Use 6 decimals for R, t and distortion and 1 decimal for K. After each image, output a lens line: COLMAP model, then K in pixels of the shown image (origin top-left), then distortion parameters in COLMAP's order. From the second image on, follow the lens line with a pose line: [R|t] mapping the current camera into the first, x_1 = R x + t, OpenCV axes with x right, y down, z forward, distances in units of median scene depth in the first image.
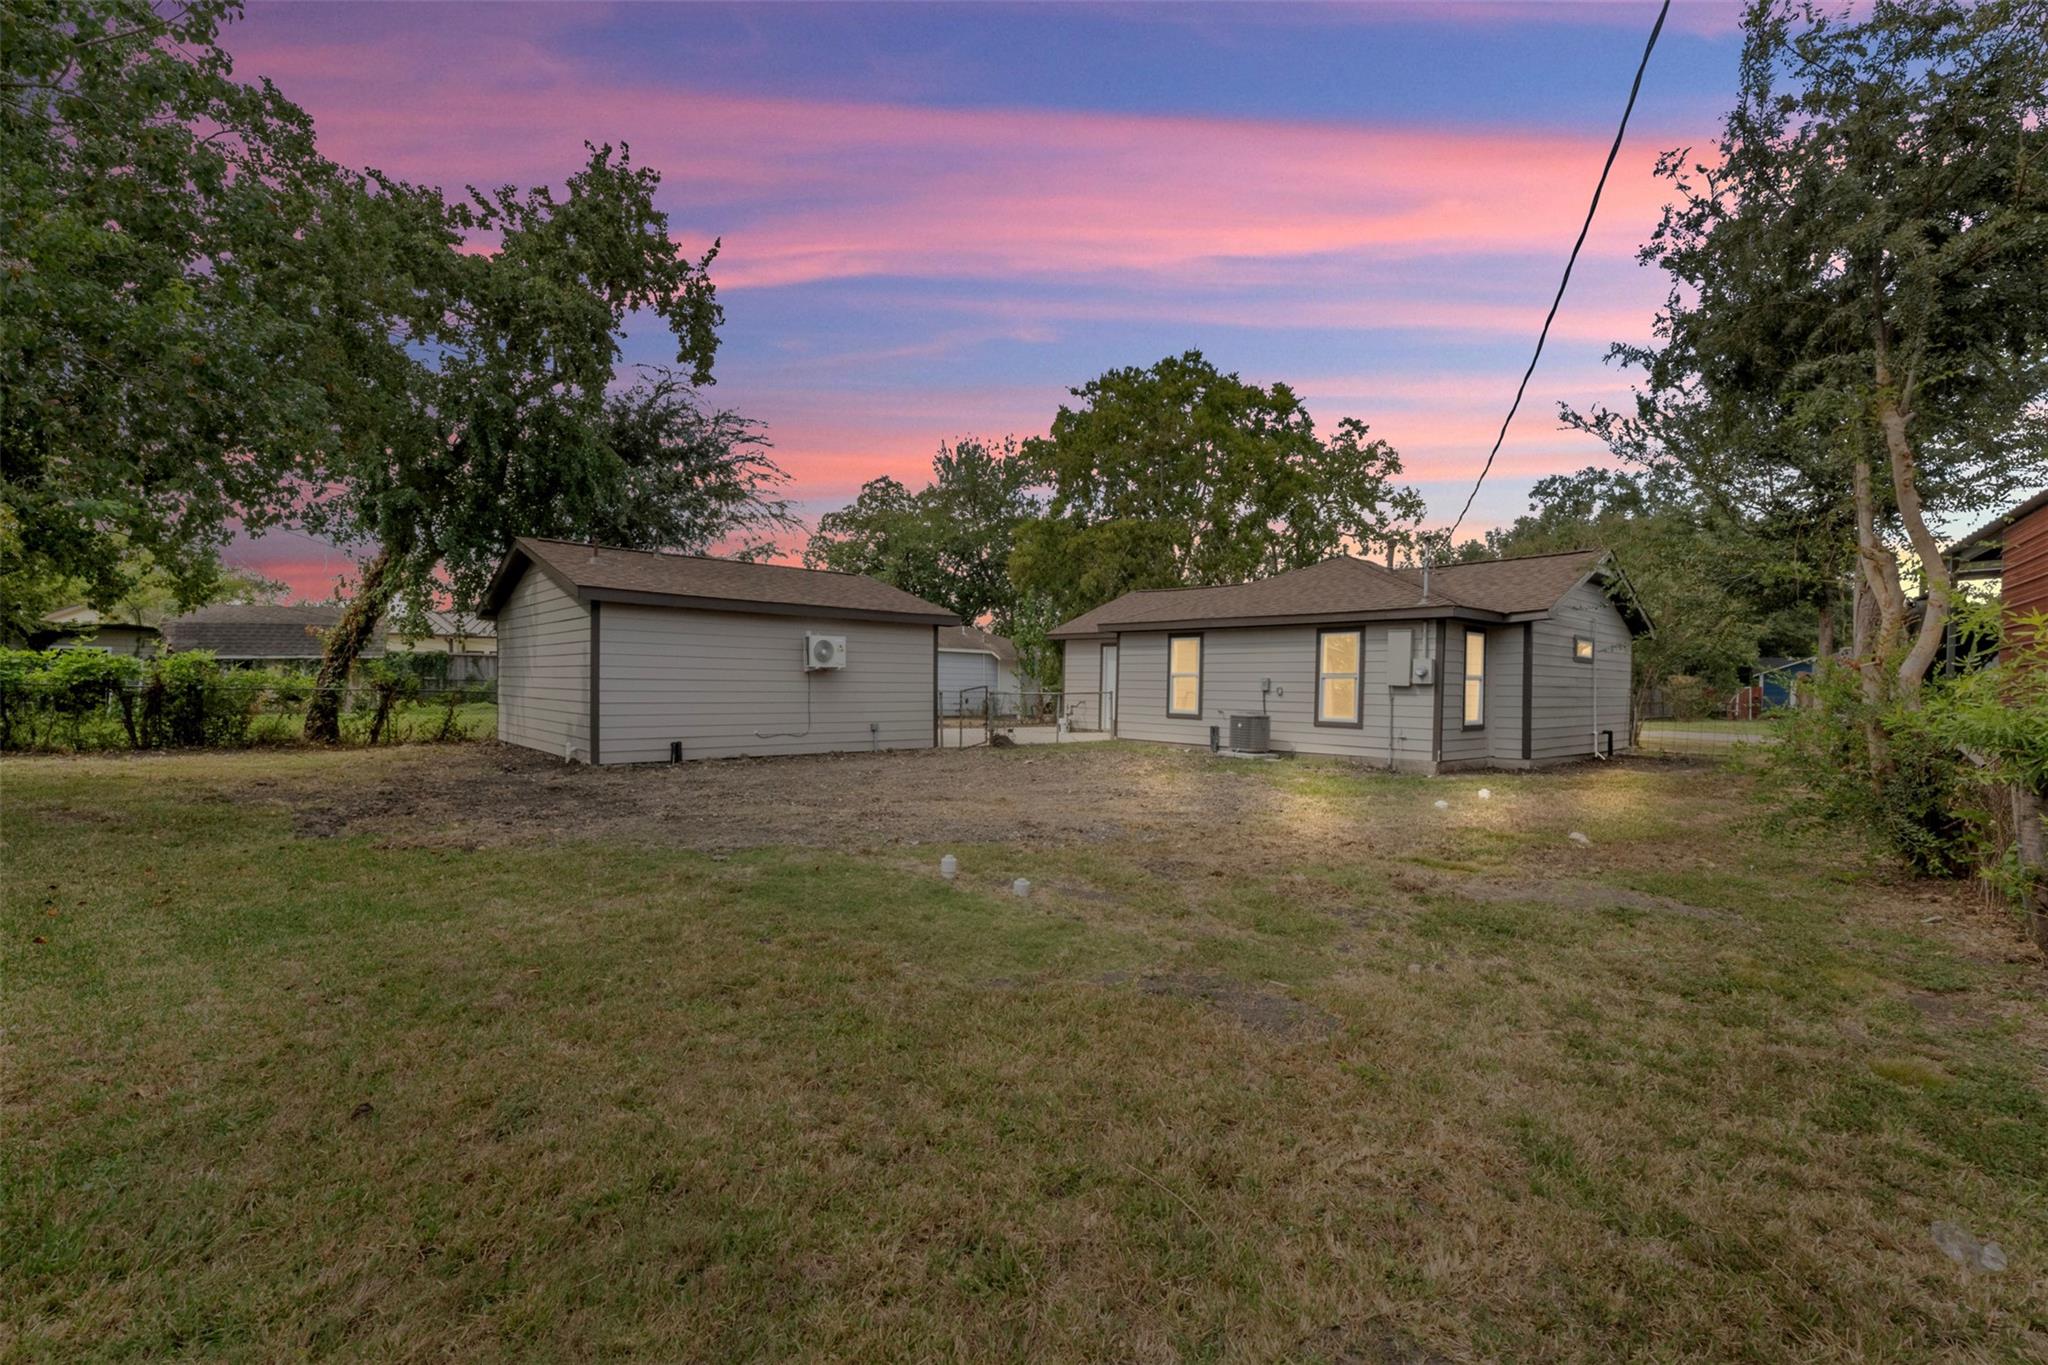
lens RADIAL K [[845.1, 0, 1024.0], [0, 845.1, 682.5], [0, 0, 1]] dist [-0.000309, -0.000032]
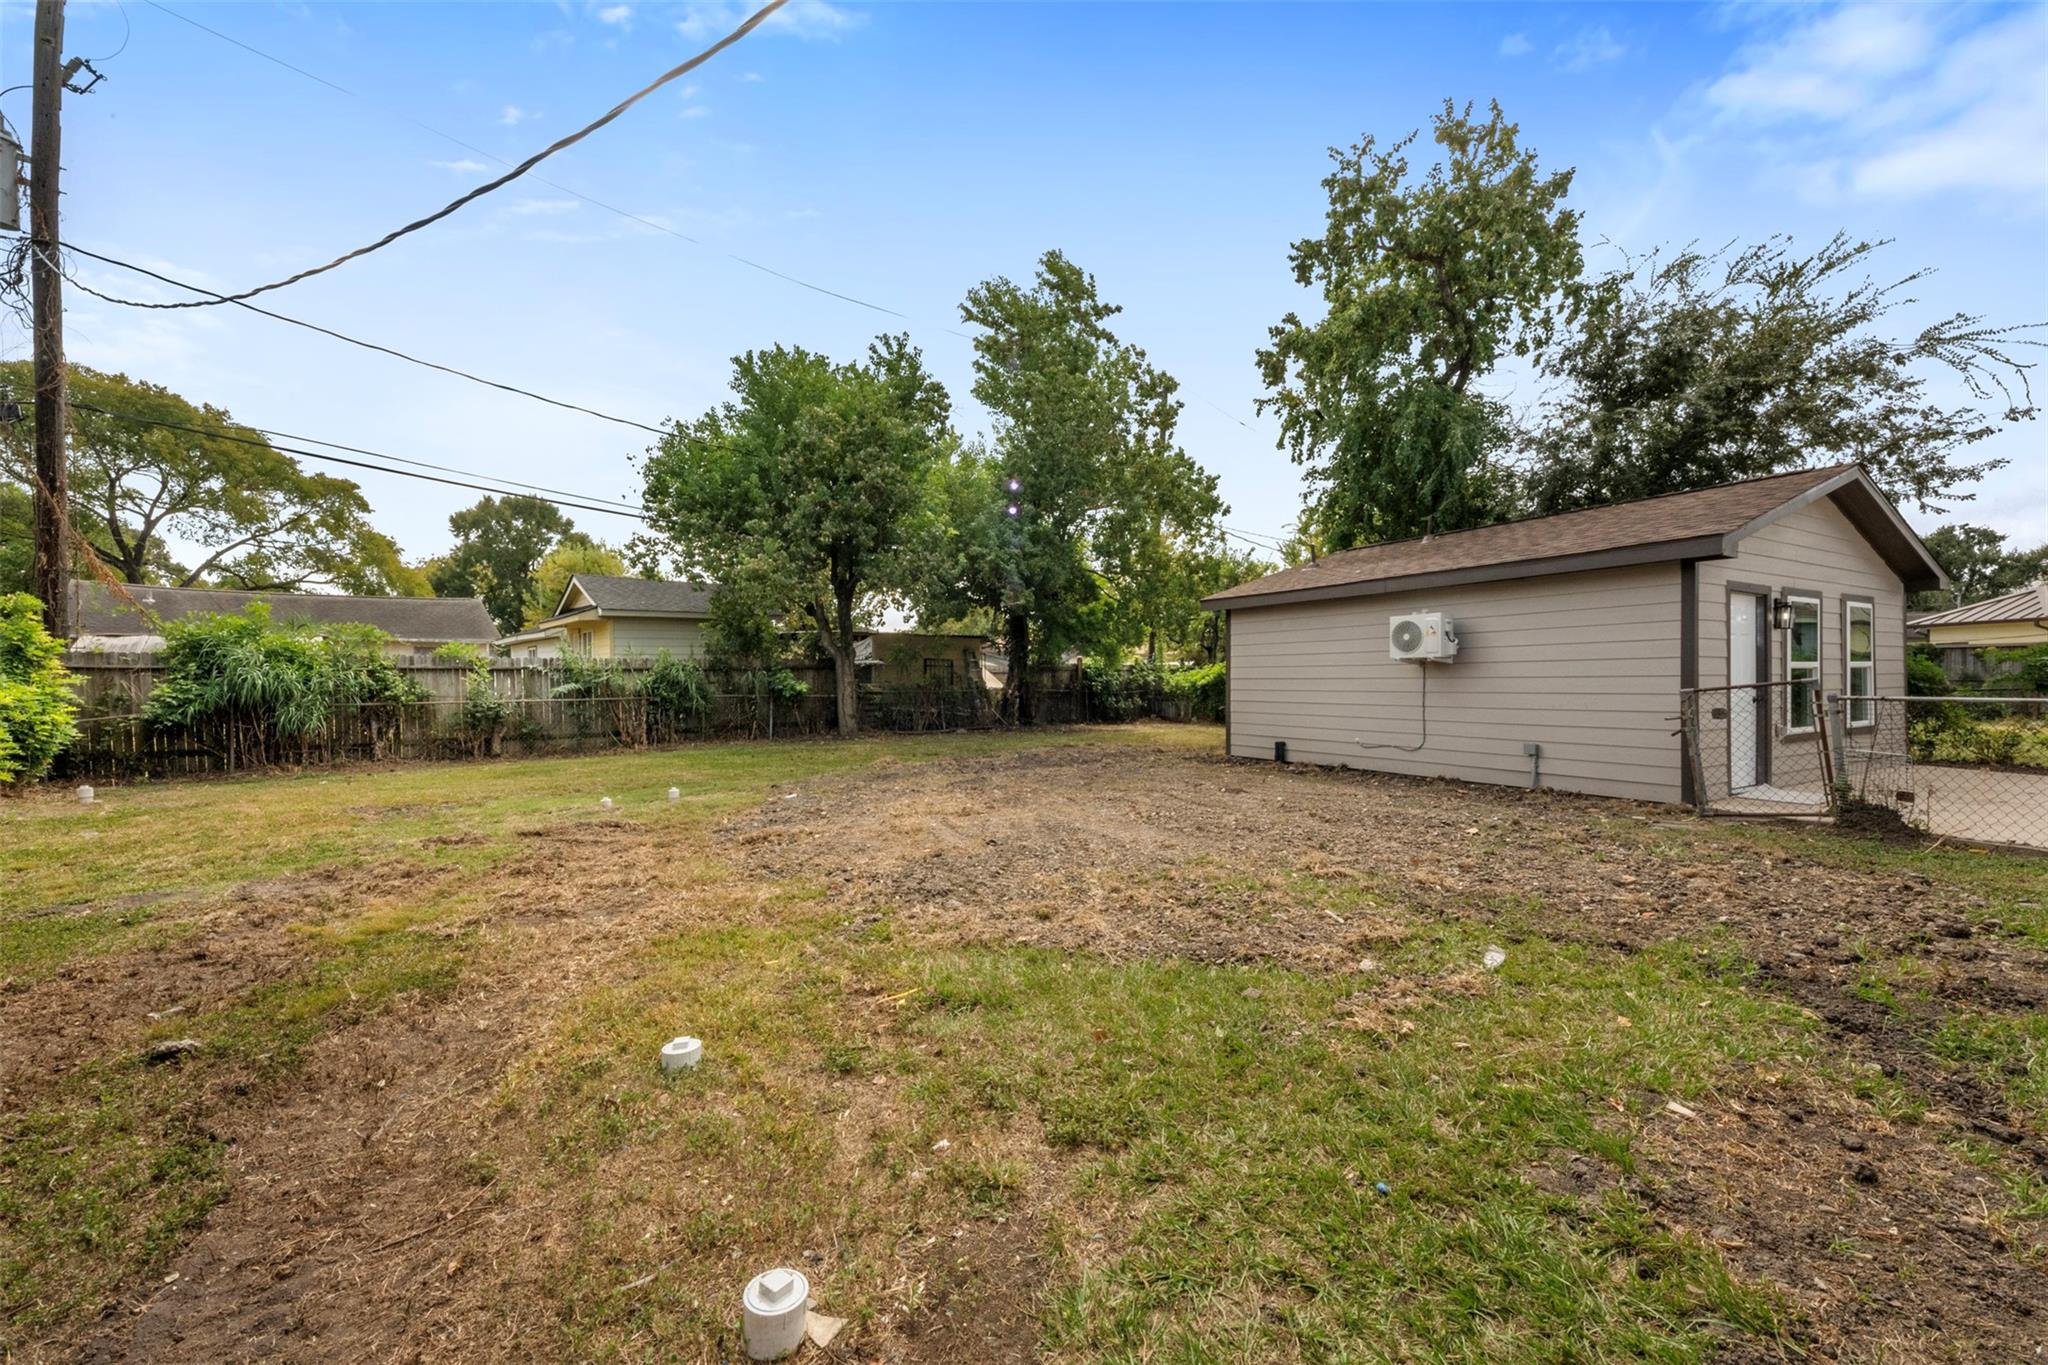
lens RADIAL K [[814.0, 0, 1024.0], [0, 814.0, 682.5], [0, 0, 1]] dist [0.001635, 0.000076]
pose [[-0.229542, -0.011924, -0.973226, 0.488367], [-0.001955, 0.999929, -0.011790, 0.011099], [0.973297, -0.000804, -0.229549, 0.777087]]
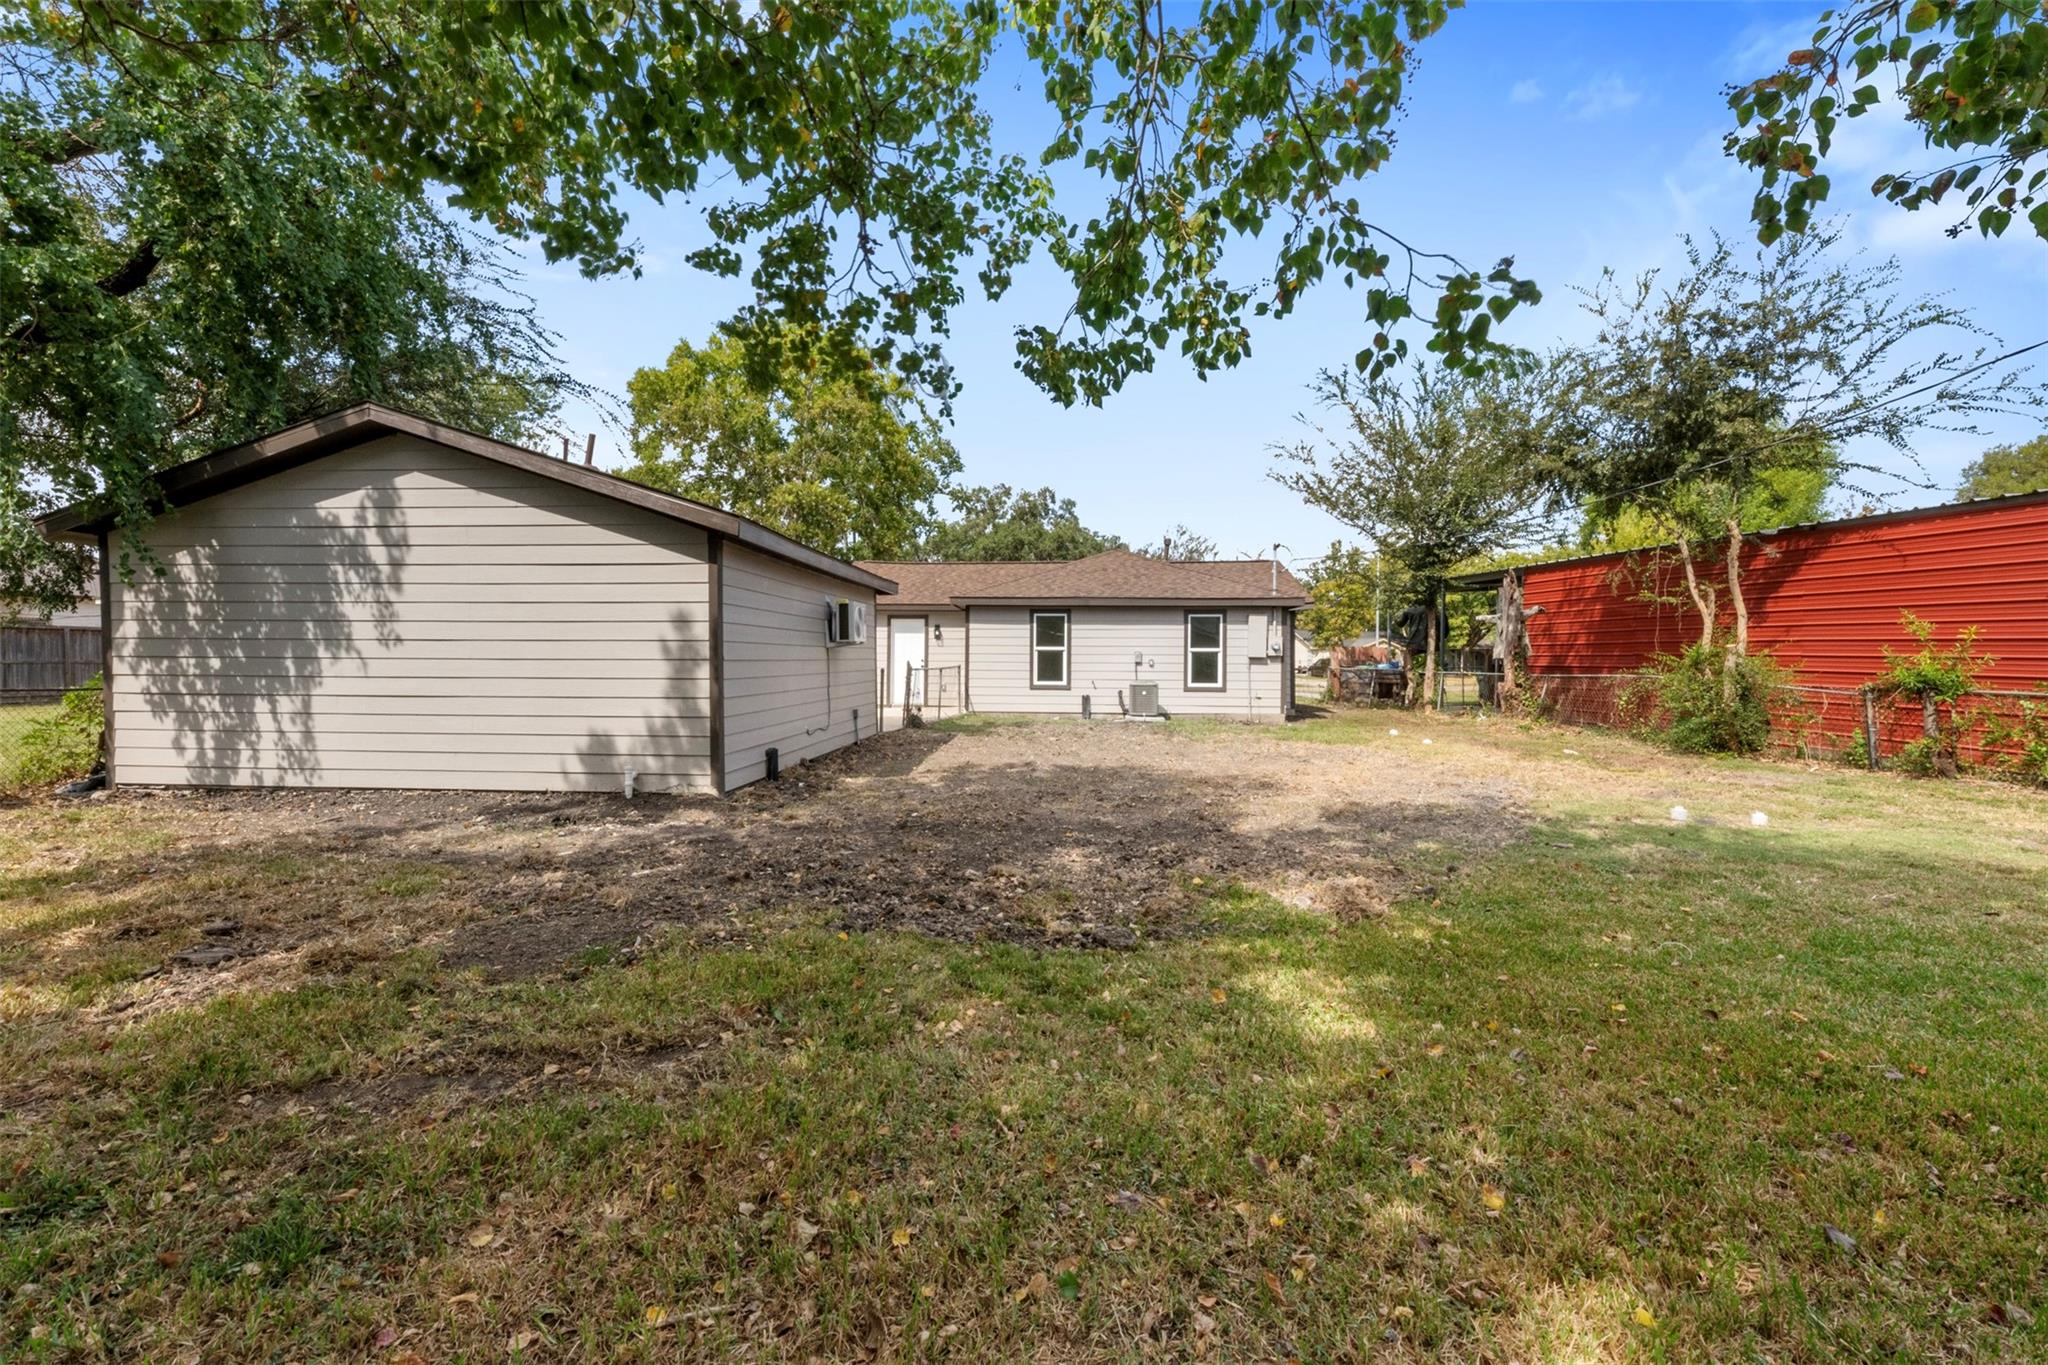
lens RADIAL K [[814.0, 0, 1024.0], [0, 814.0, 682.5], [0, 0, 1]] dist [0.001635, 0.000076]
pose [[0.721464, -0.034482, 0.691593, -0.605820], [0.009354, 0.999154, 0.040058, -0.009824], [-0.692389, -0.022431, 0.721176, 0.302518]]
